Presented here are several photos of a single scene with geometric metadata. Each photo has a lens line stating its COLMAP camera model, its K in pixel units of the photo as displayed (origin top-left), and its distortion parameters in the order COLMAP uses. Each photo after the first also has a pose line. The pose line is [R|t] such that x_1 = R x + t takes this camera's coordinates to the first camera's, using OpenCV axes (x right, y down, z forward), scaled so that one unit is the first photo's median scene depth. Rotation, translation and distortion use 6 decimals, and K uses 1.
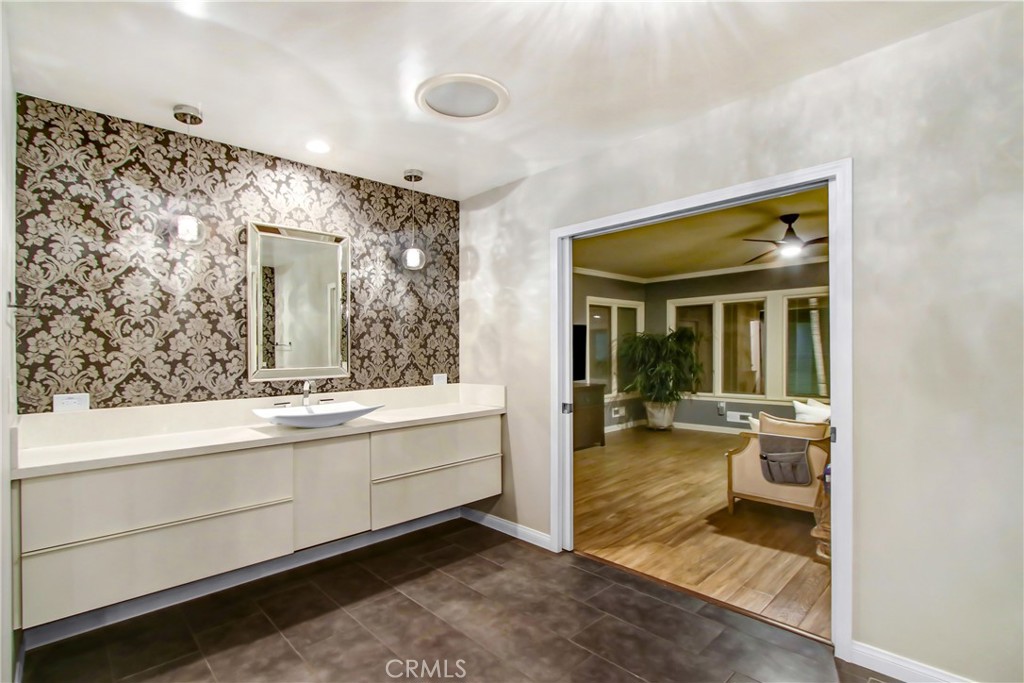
lens RADIAL K [[528.2, 0, 515.9], [0, 528.2, 348.3], [0, 0, 1]] dist [-0.004388, -0.001817]
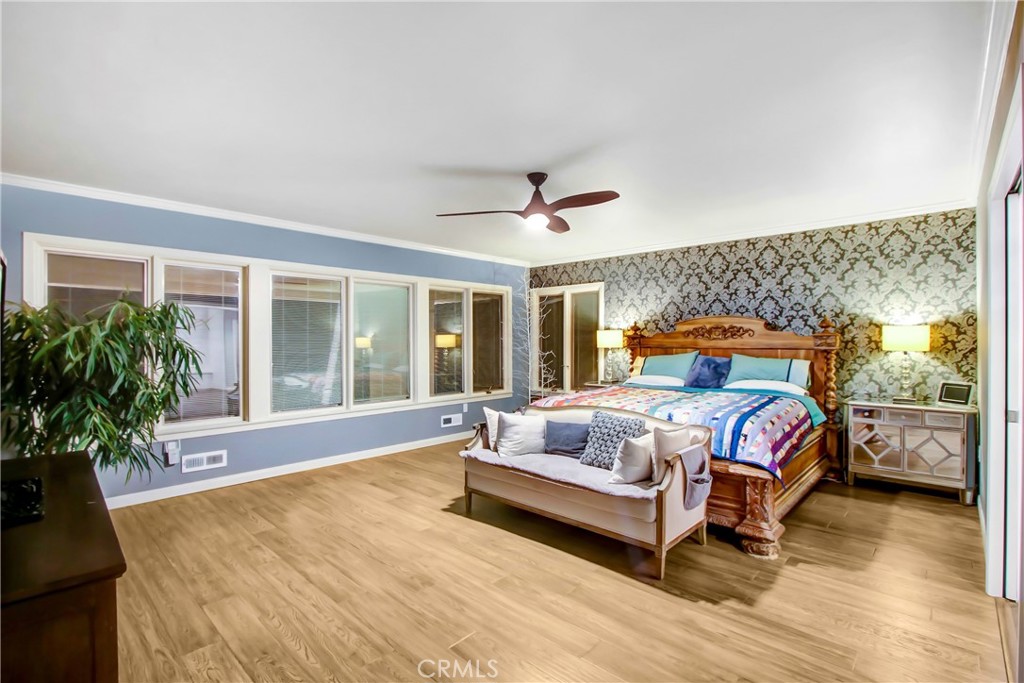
lens RADIAL K [[455.9, 0, 599.7], [0, 455.9, 343.9], [0, 0, 1]] dist [-0.011403, -0.000111]
pose [[-0.052366, 0.009886, 0.998579, -0.106675], [-0.006593, 0.999926, -0.010245, 0.001653], [-0.998606, -0.007121, -0.052297, 0.579663]]
